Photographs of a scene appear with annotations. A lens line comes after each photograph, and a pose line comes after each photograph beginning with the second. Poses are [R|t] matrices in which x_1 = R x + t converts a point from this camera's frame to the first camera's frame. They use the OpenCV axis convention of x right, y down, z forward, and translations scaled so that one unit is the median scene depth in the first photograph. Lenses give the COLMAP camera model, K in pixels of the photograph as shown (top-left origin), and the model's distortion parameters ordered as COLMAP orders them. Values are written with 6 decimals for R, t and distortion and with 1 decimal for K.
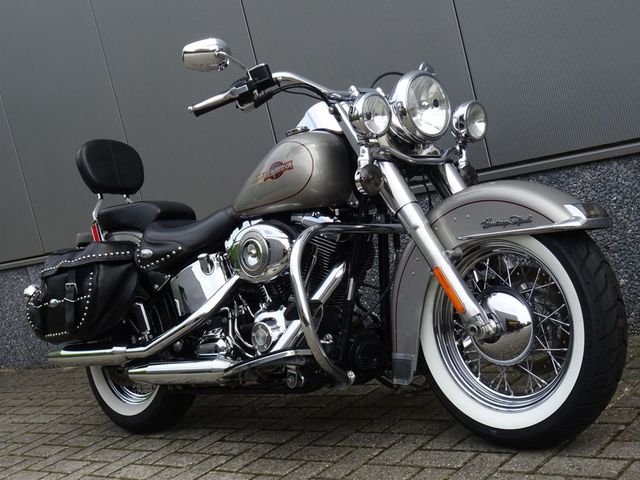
lens RADIAL K [[956.7, 0, 320.0], [0, 956.7, 240.0], [0, 0, 1]] dist [0.125975, 0.001551]
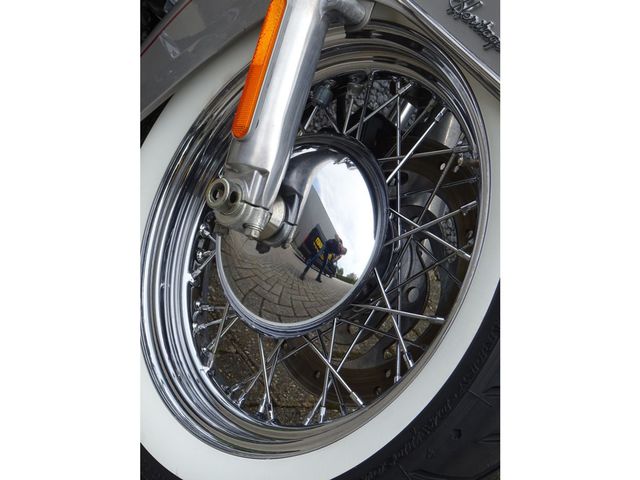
lens RADIAL K [[1565.1, 0, 320.0], [0, 1565.1, 240.0], [0, 0, 1]] dist [0.015836, 0.042100]
pose [[0.710015, 0.687783, 0.151109, 0.107808], [-0.704129, 0.690671, 0.164852, -0.016155], [0.009016, -0.223448, 0.974674, 0.419216]]
